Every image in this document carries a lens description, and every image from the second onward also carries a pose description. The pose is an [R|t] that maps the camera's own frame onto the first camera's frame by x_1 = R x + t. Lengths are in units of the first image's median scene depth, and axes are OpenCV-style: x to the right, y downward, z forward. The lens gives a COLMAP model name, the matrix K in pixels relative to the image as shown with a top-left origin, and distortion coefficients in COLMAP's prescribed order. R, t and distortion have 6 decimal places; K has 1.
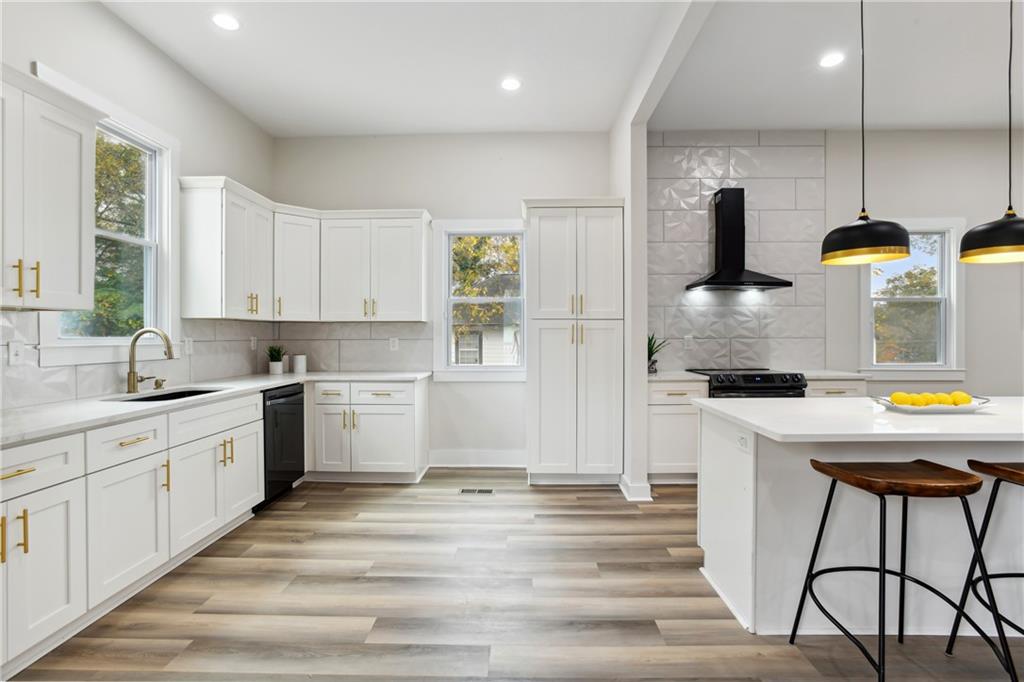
lens RADIAL K [[495.6, 0, 514.7], [0, 495.6, 337.6], [0, 0, 1]] dist [-0.053632, 0.024721]
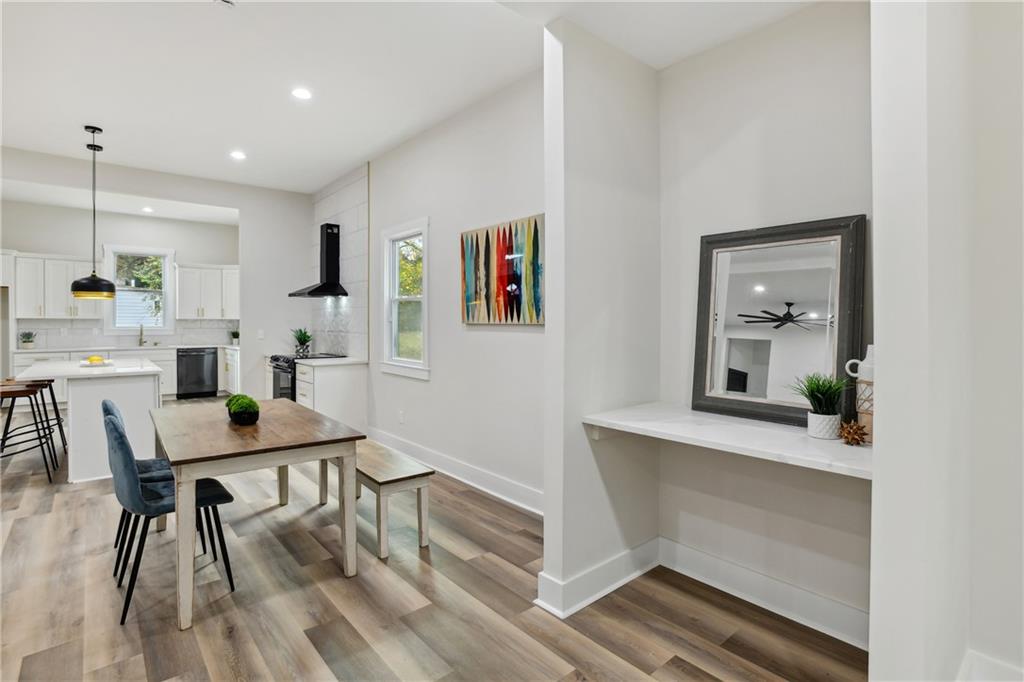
lens RADIAL K [[498.0, 0, 517.7], [0, 498.0, 325.2], [0, 0, 1]] dist [-0.017079, 0.000440]
pose [[0.670422, 0.011984, -0.741884, 2.077298], [-0.010642, 0.999922, 0.006535, -0.037439], [0.741904, 0.003514, 0.670497, 0.508833]]
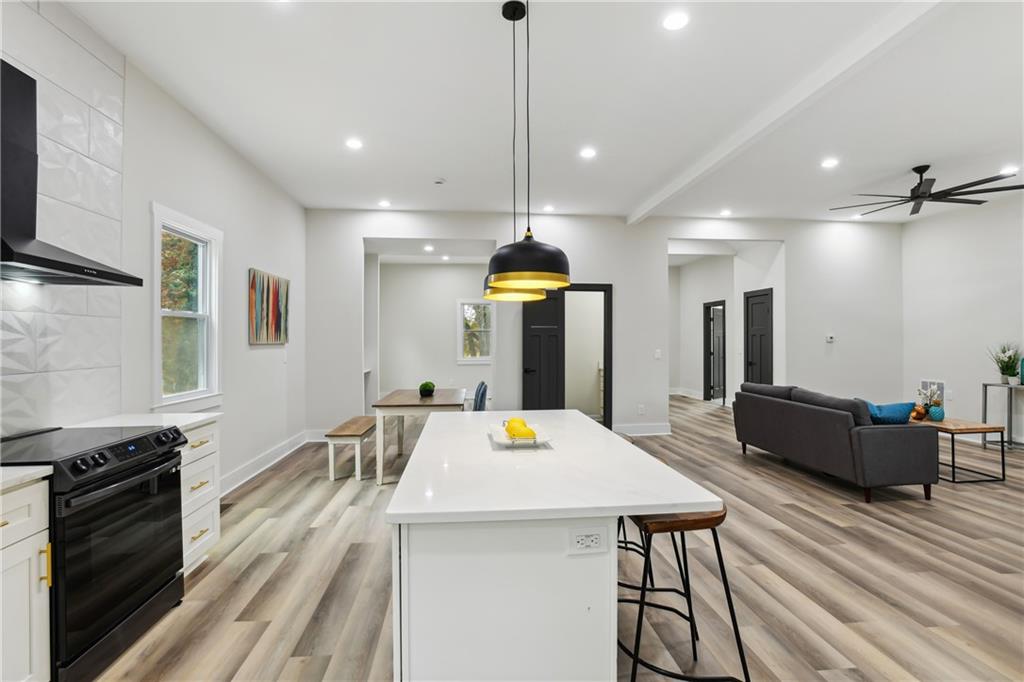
lens RADIAL K [[495.6, 0, 514.7], [0, 495.6, 337.6], [0, 0, 1]] dist [-0.053632, 0.024721]
pose [[-0.124781, 0.009653, 0.992137, -0.100709], [0.009663, 0.999917, -0.008514, -0.031577], [-0.992137, 0.008525, -0.124864, 0.627215]]
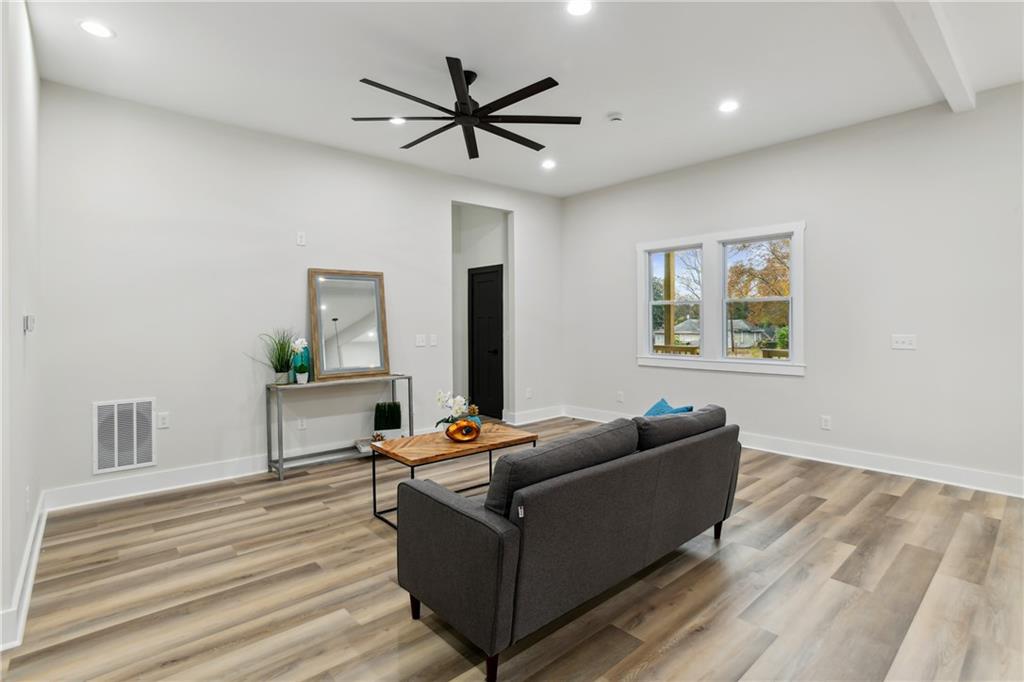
lens RADIAL K [[498.3, 0, 506.9], [0, 498.3, 326.2], [0, 0, 1]] dist [-0.016316, 0.000660]
pose [[-0.730026, 0.010168, -0.683343, 1.573171], [0.004151, 0.999937, 0.010445, -0.029534], [0.683407, 0.004789, -0.730022, 0.112222]]
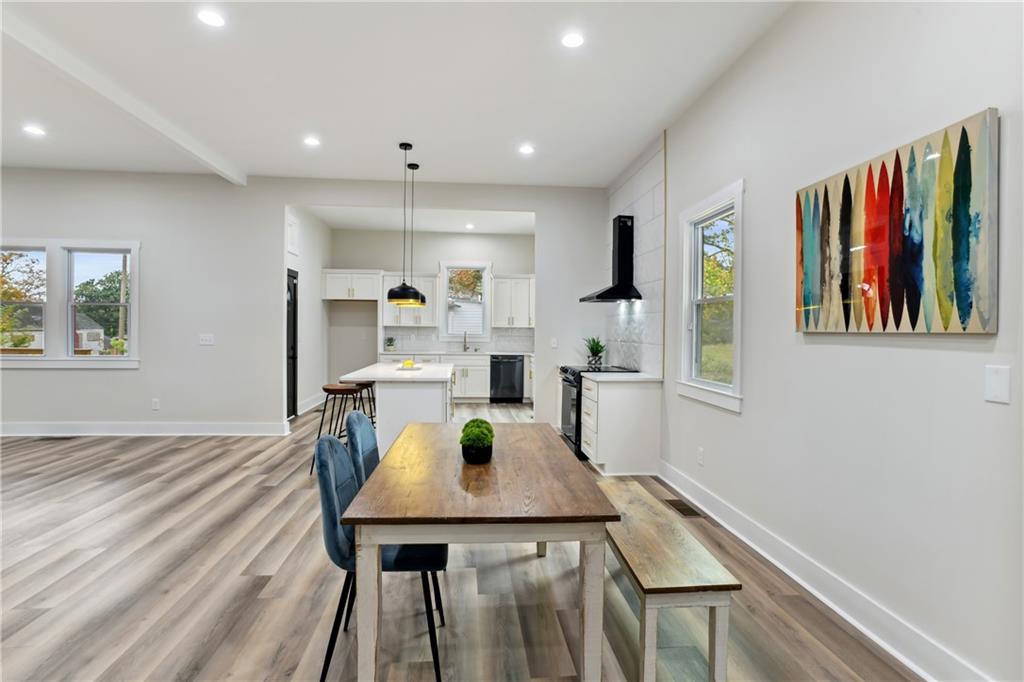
lens RADIAL K [[508.8, 0, 516.7], [0, 508.8, 338.9], [0, 0, 1]] dist [-0.055479, 0.031572]
pose [[0.125424, 0.022733, -0.991843, 1.843082], [-0.016918, 0.999641, 0.020772, -0.031171], [0.991959, 0.014175, 0.125763, 0.666762]]
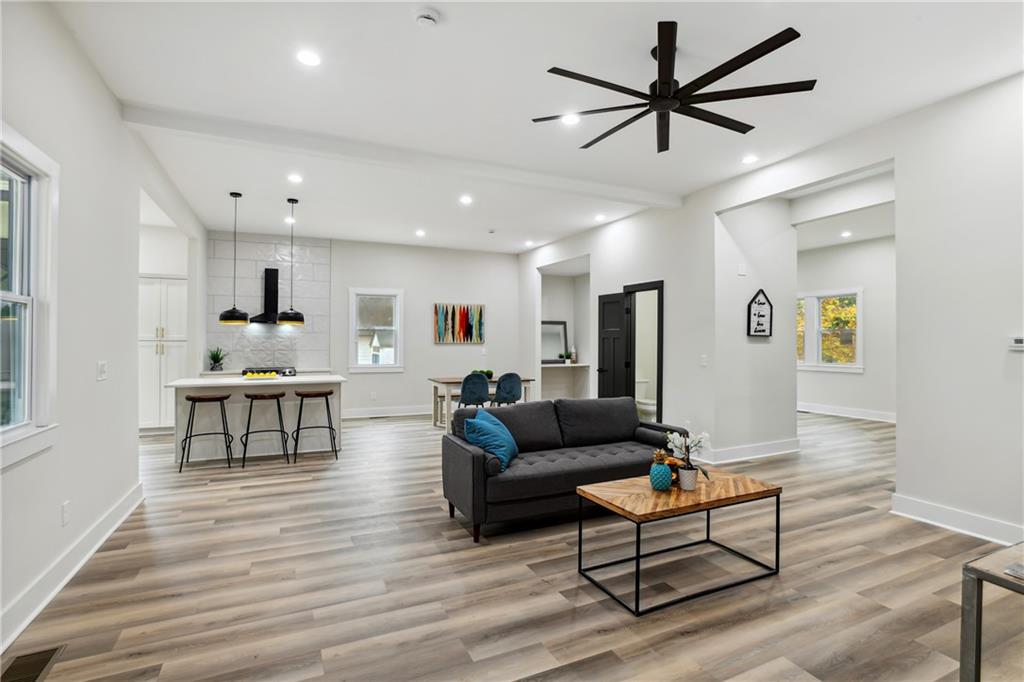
lens RADIAL K [[490.6, 0, 512.0], [0, 490.6, 341.0], [0, 0, 1]] dist [-0.054990, 0.026106]
pose [[0.892761, 0.004994, 0.450502, 0.482658], [-0.002284, 0.999976, -0.006560, -0.028326], [-0.450524, 0.004828, 0.892751, -1.133262]]
